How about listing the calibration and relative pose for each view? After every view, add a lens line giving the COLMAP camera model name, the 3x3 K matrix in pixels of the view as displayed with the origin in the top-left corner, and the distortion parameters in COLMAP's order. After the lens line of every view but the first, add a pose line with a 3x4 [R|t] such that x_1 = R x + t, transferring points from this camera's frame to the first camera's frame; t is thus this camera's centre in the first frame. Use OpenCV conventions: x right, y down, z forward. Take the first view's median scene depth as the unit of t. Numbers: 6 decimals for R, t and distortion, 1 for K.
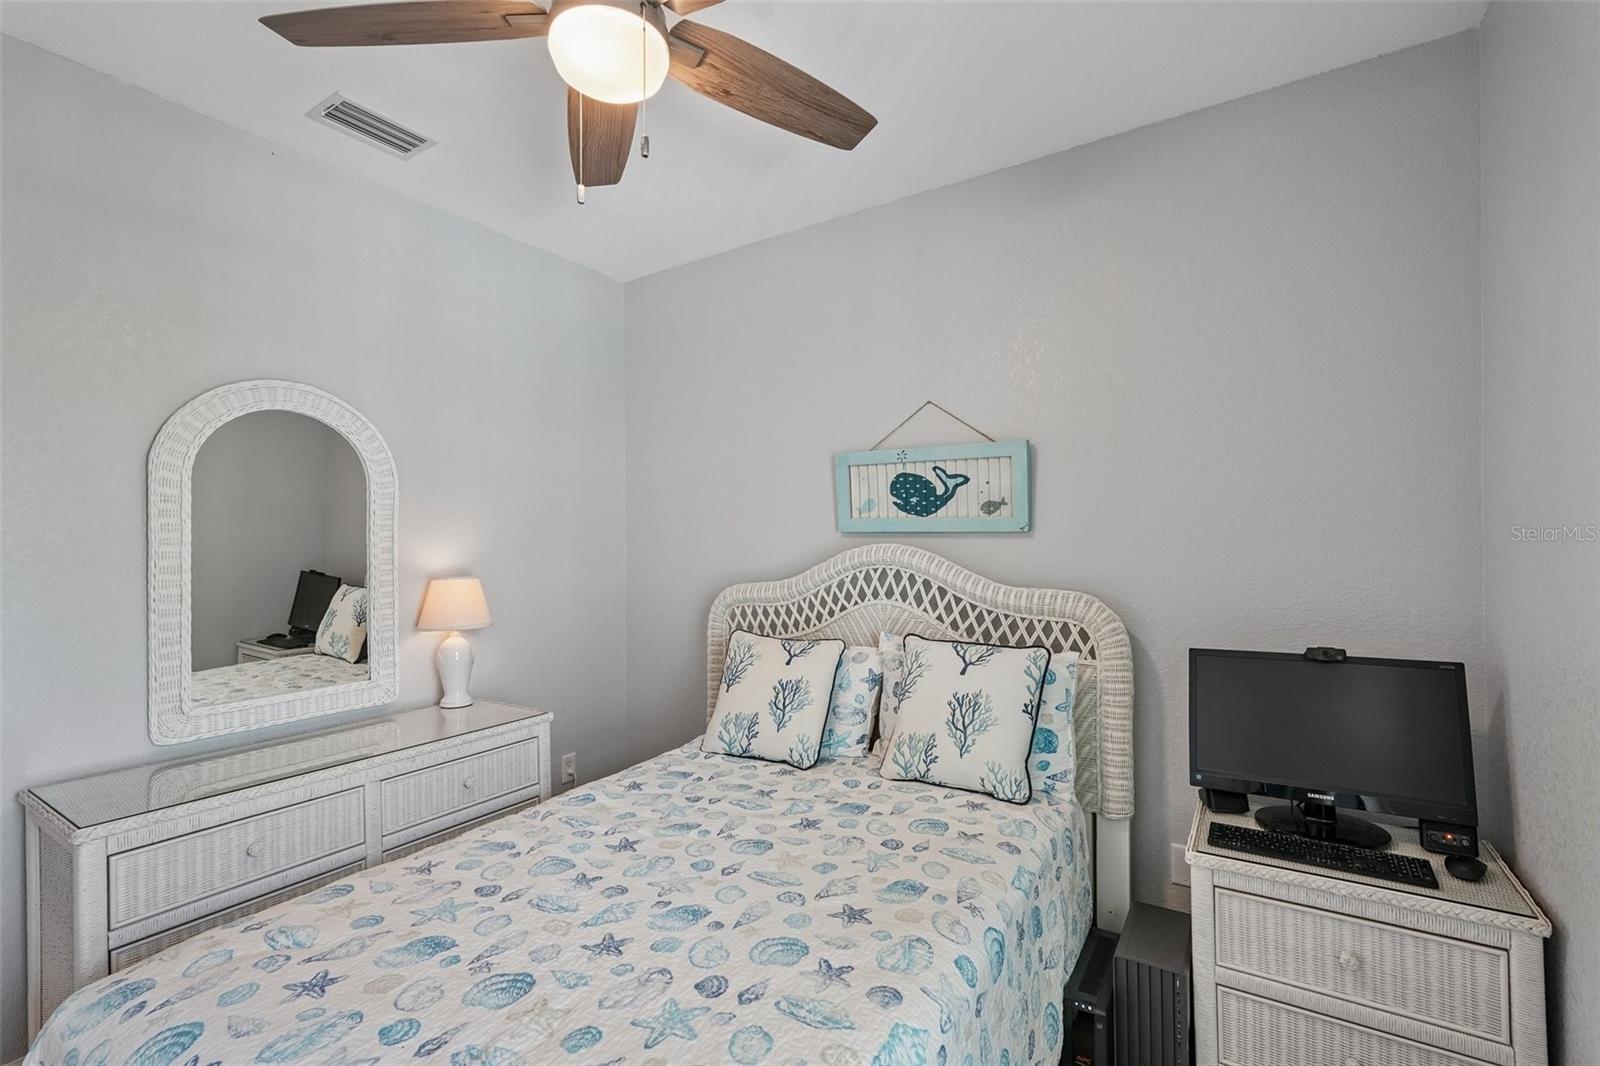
lens RADIAL K [[706.4, 0, 801.0], [0, 706.4, 540.1], [0, 0, 1]] dist [-0.014473, 0.008109]
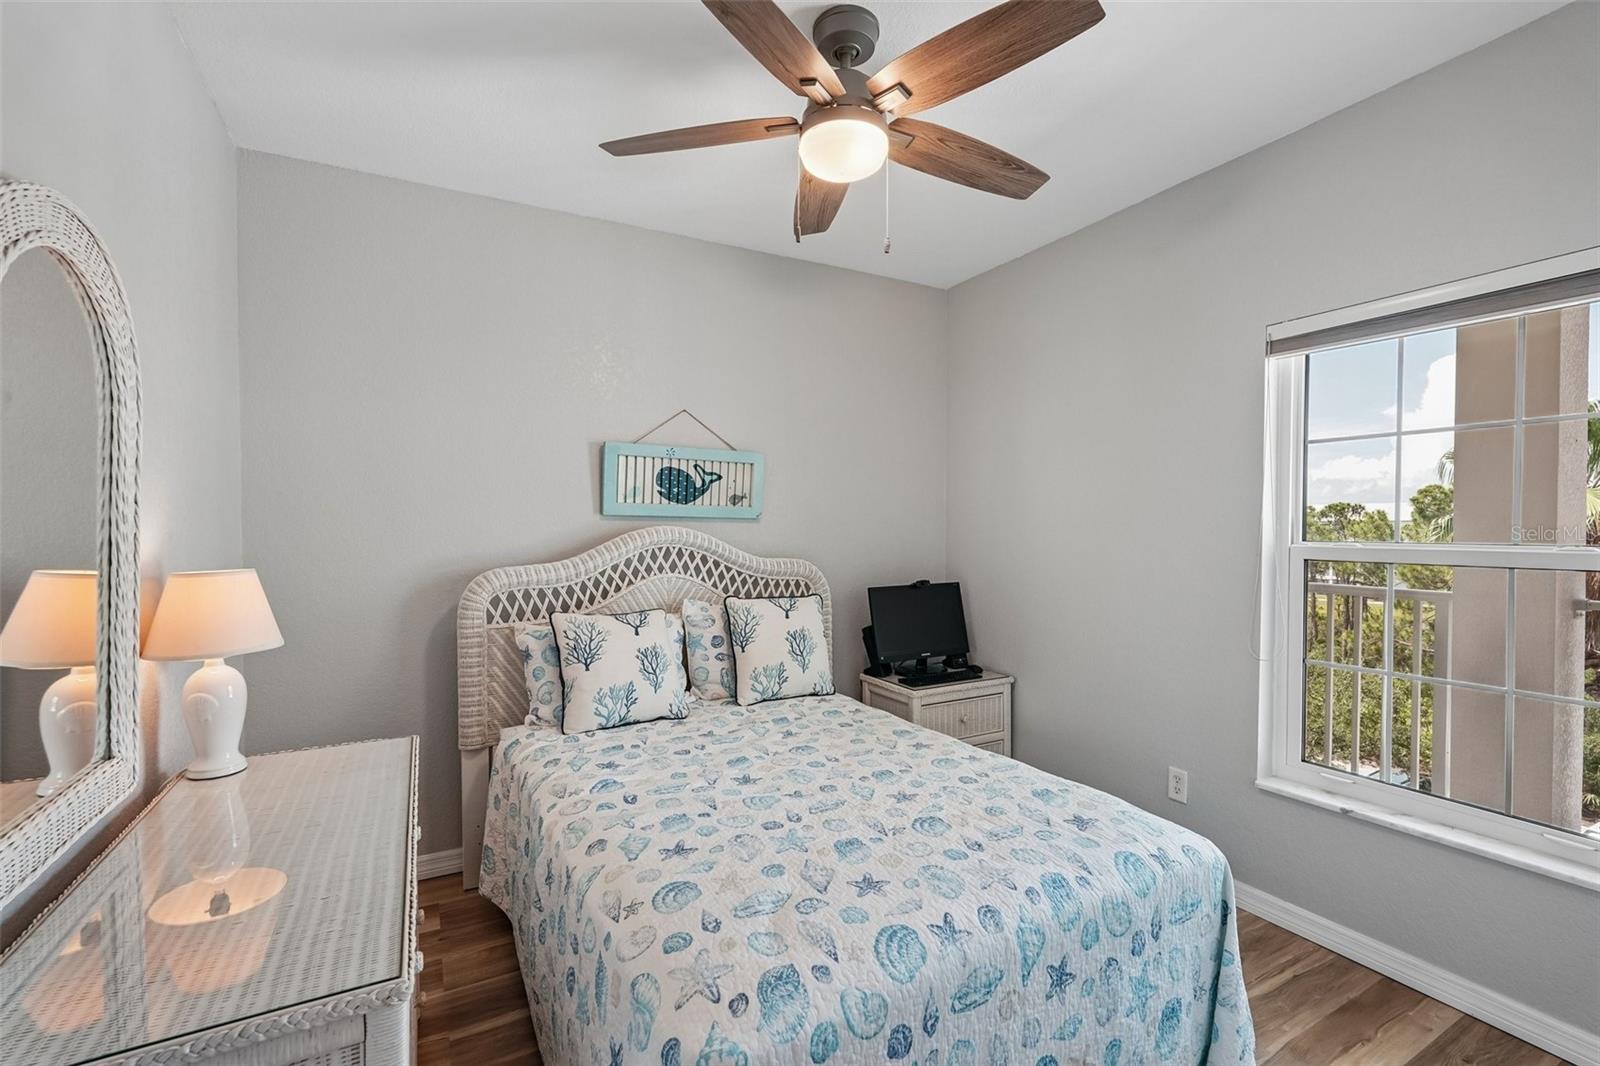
lens RADIAL K [[706.4, 0, 801.0], [0, 706.4, 540.1], [0, 0, 1]] dist [-0.014473, 0.008109]
pose [[0.481157, -0.008324, 0.876595, -0.851463], [-0.009397, 0.999849, 0.014652, 0.009674], [-0.876584, -0.015287, 0.481006, 0.246896]]
